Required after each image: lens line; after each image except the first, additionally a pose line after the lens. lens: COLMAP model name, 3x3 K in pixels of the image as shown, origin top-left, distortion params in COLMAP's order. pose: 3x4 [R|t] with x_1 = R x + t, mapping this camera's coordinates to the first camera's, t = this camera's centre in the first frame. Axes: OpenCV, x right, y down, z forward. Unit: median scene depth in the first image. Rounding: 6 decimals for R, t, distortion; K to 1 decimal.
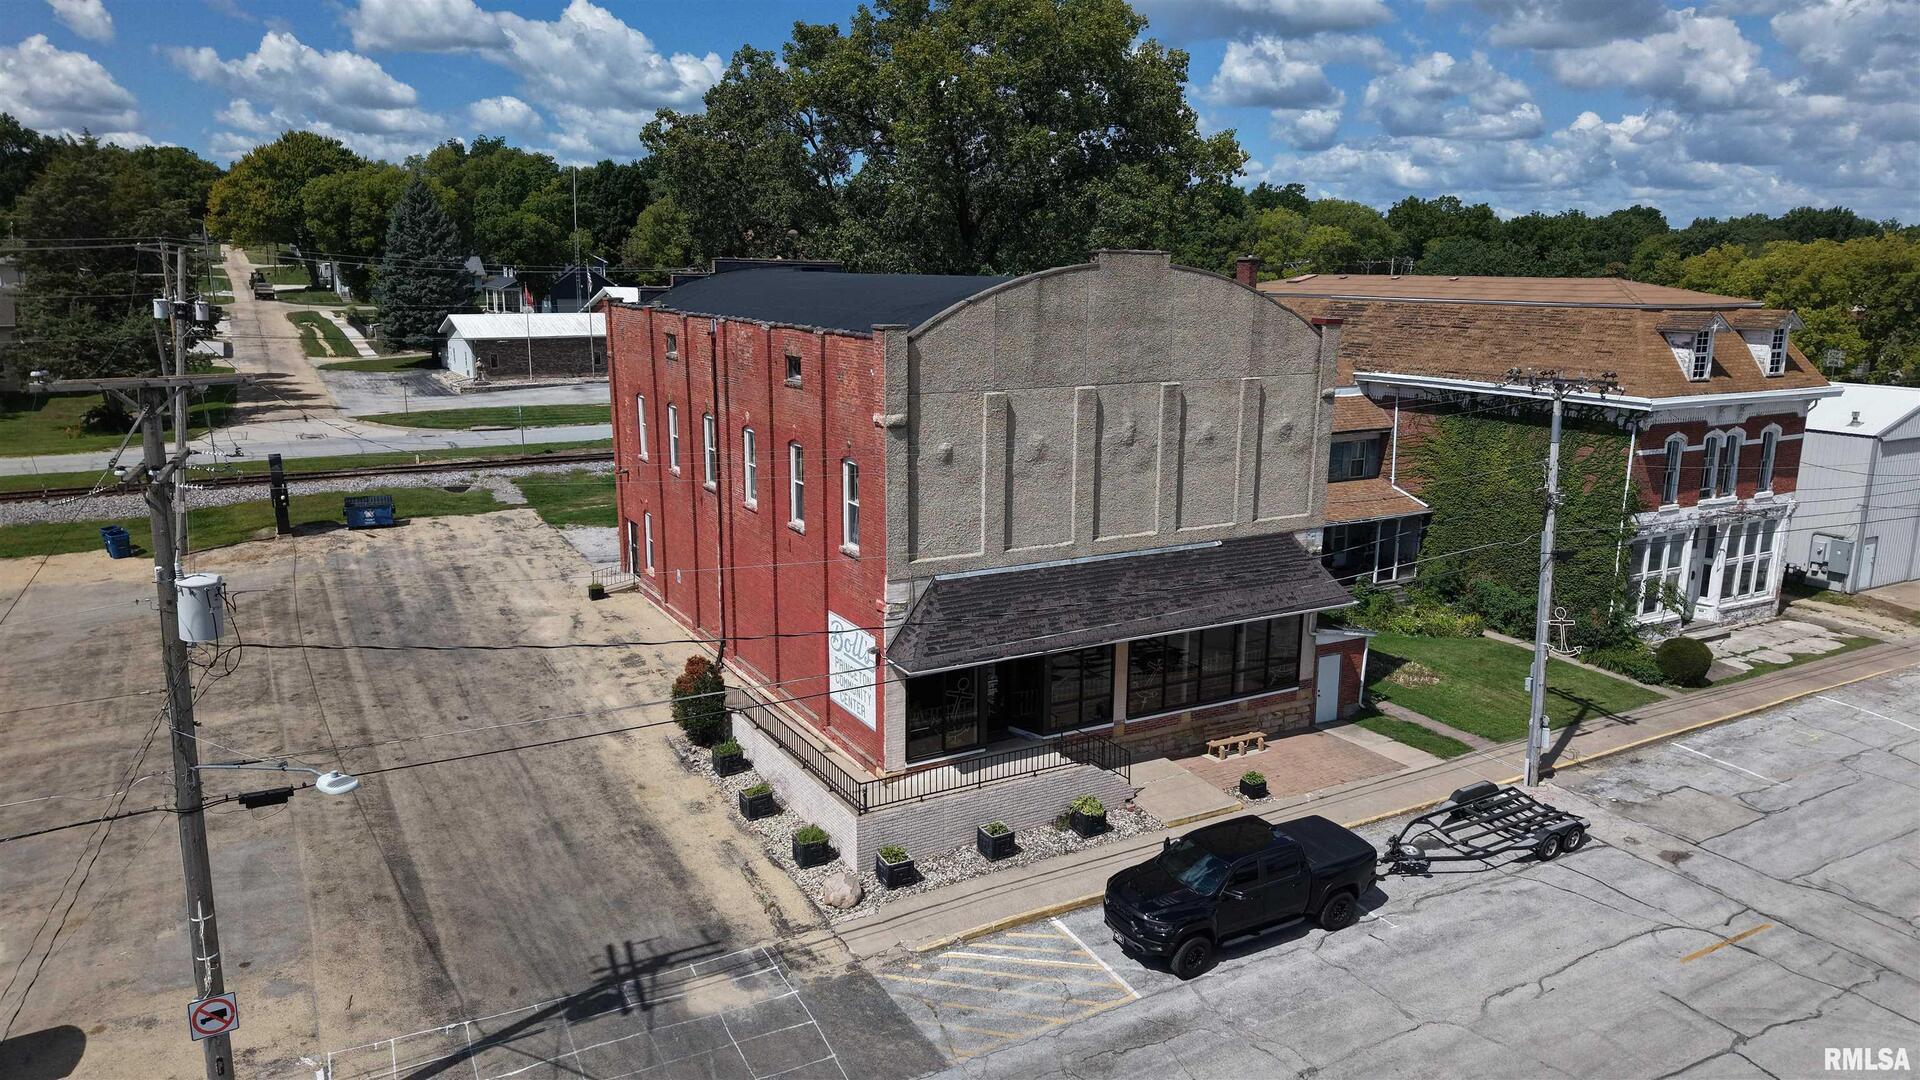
lens RADIAL K [[1291.0, 0, 964.8], [0, 1291.0, 537.5], [0, 0, 1]] dist [0.021534, -0.022474]
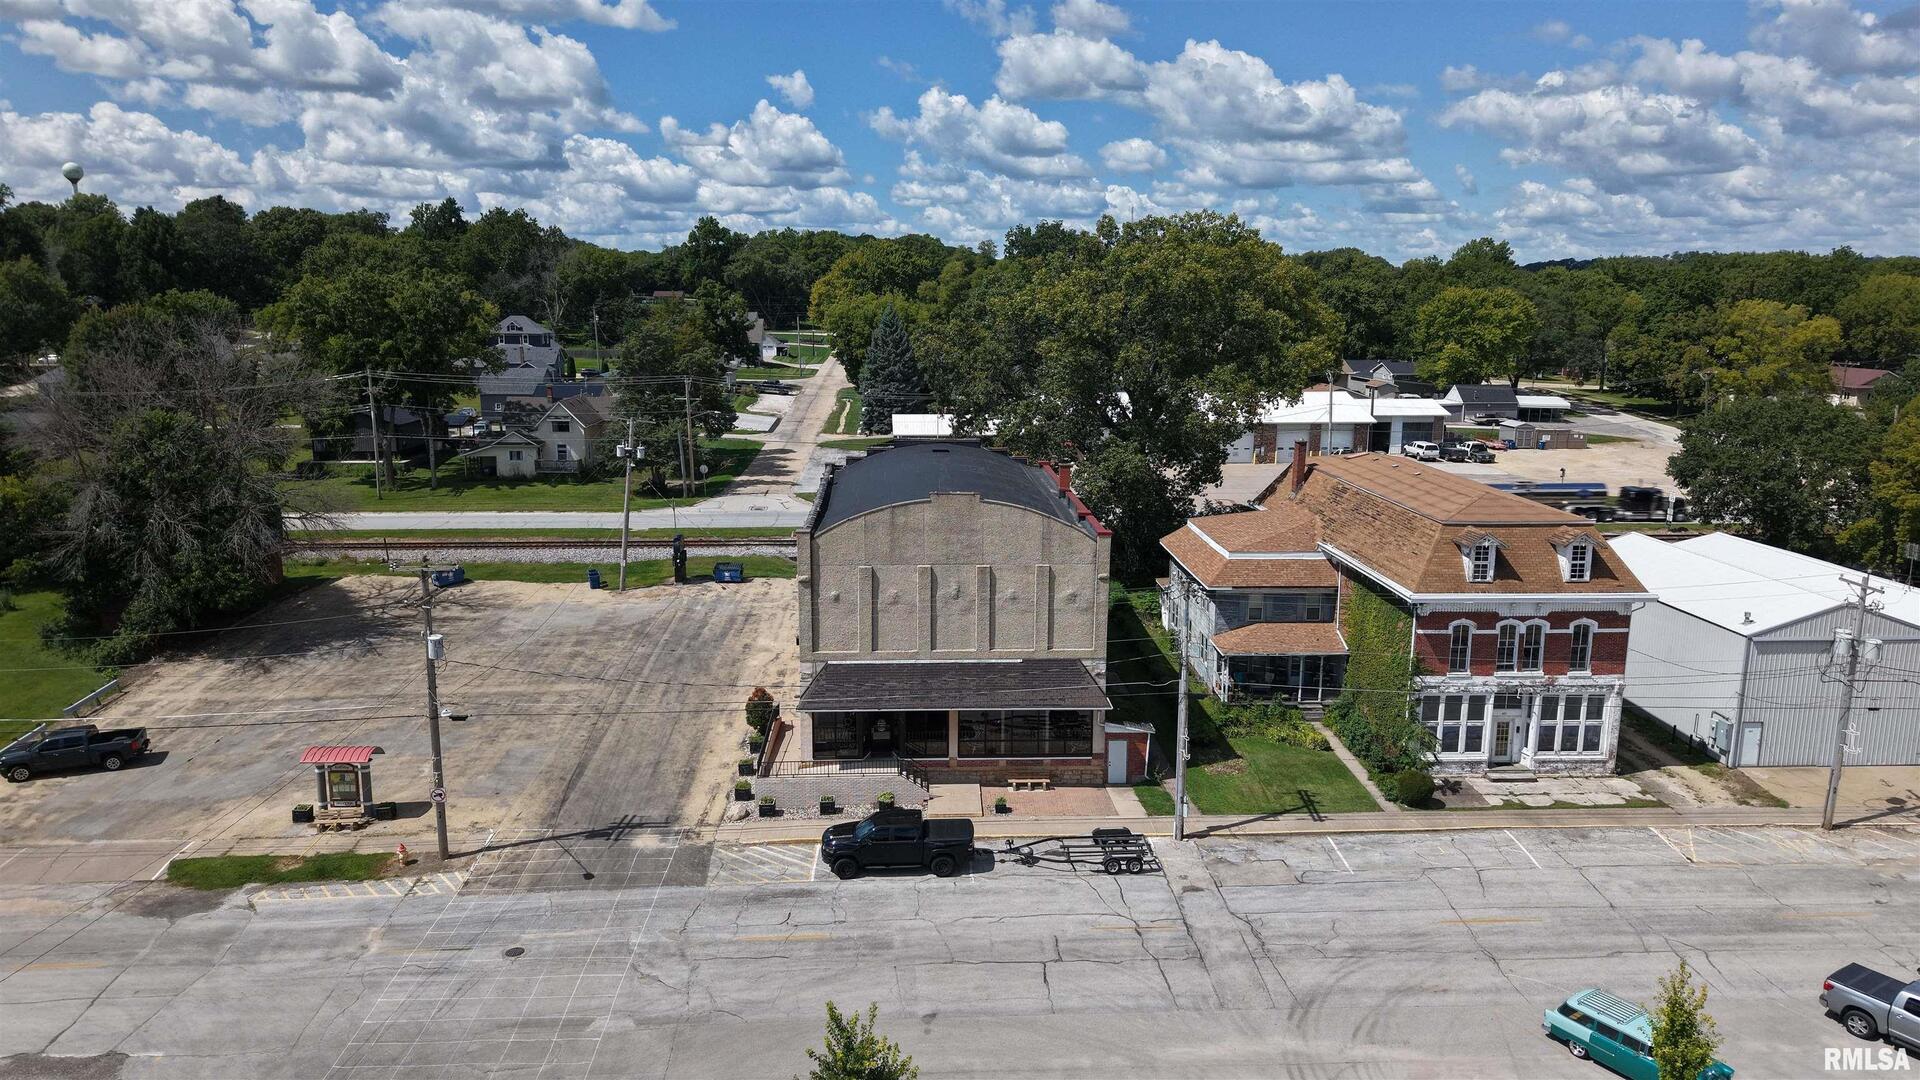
lens RADIAL K [[1291.1, 0, 965.8], [0, 1291.1, 530.5], [0, 0, 1]] dist [0.146780, -0.394126]
pose [[0.892470, 0.079753, -0.444000, 0.841215], [-0.092444, 0.995693, -0.006970, -0.141412], [0.441532, 0.047266, 0.896000, -0.528358]]
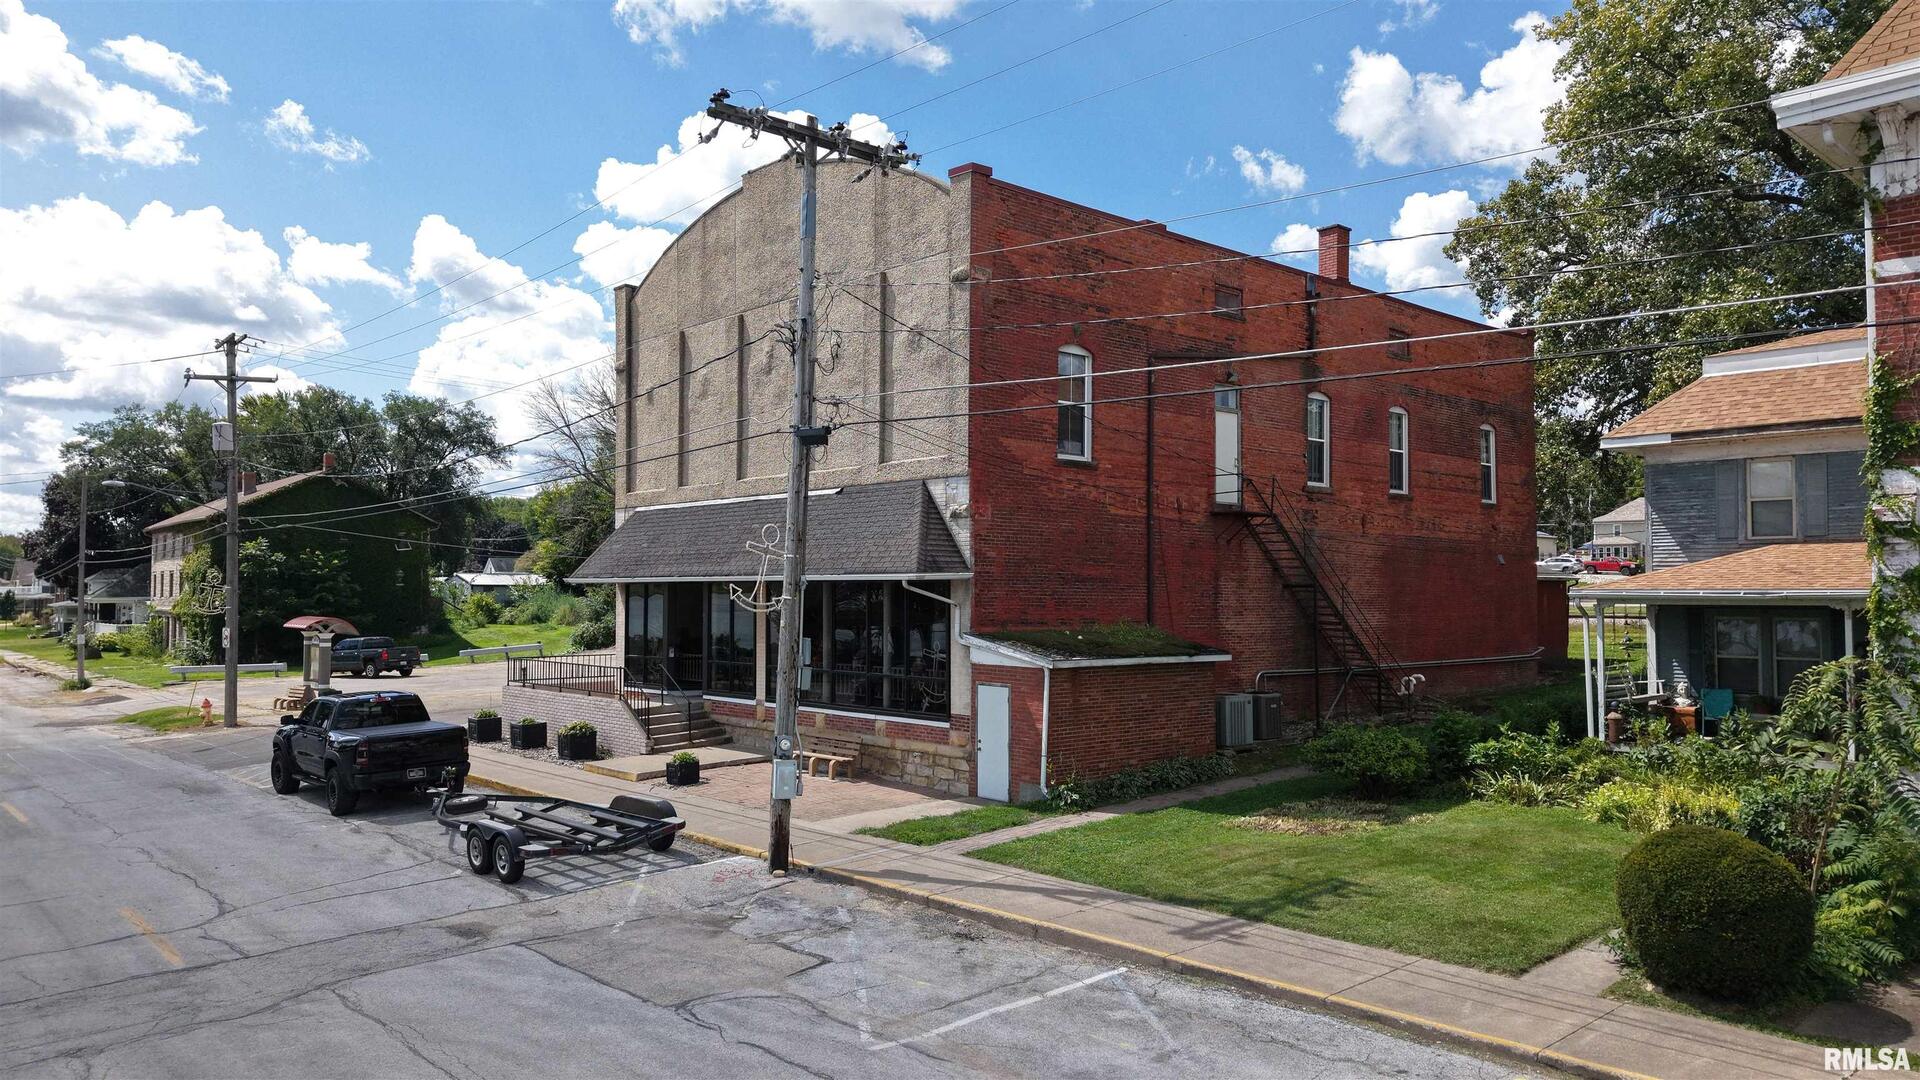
lens RADIAL K [[1291.0, 0, 964.8], [0, 1291.0, 537.5], [0, 0, 1]] dist [0.021534, -0.022474]
pose [[0.223641, -0.044398, -0.973660, 0.938840], [-0.198906, 0.975860, -0.090185, 0.085108], [0.954160, 0.213836, 0.209411, 0.890830]]
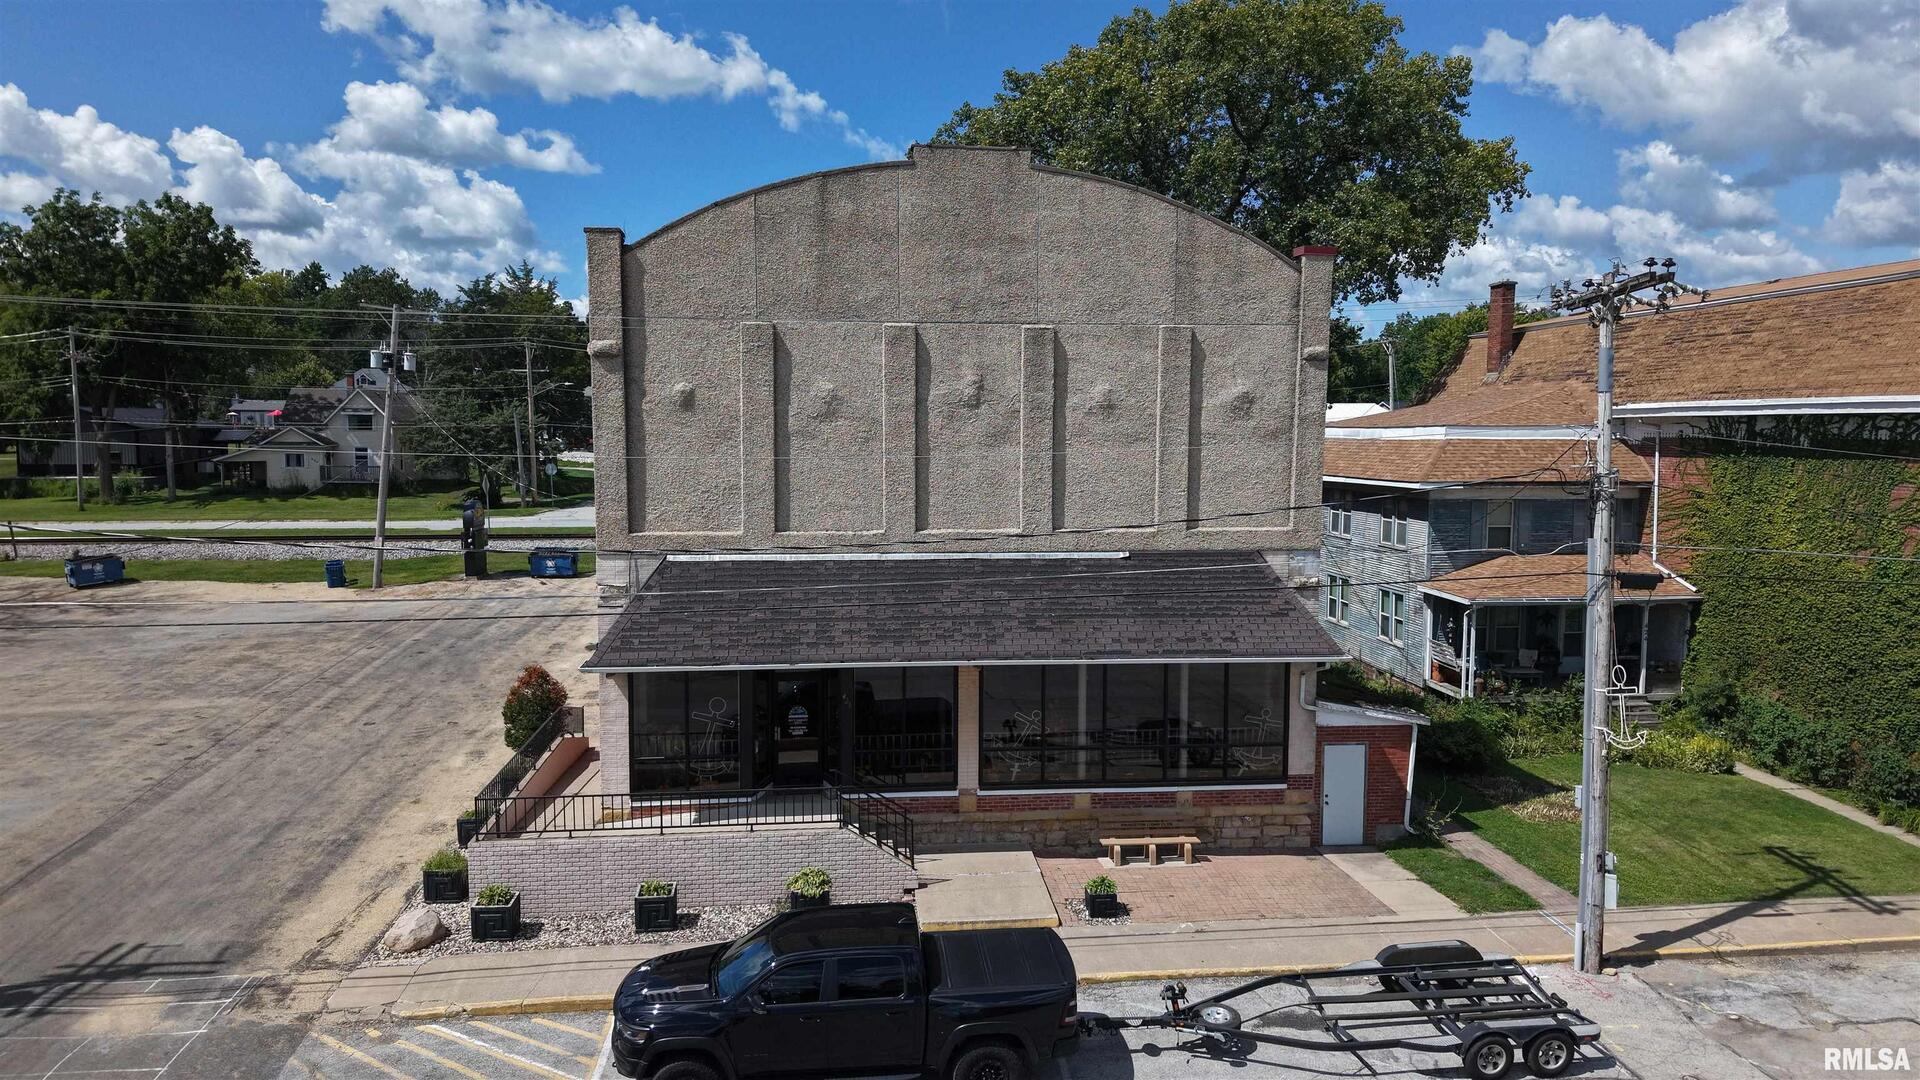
lens RADIAL K [[1291.0, 0, 964.8], [0, 1291.0, 537.5], [0, 0, 1]] dist [0.021534, -0.022474]
pose [[0.918747, 0.028397, -0.393825, 0.384673], [-0.078655, 0.990583, -0.112065, 0.079800], [0.386934, 0.133936, 0.912329, 0.305095]]
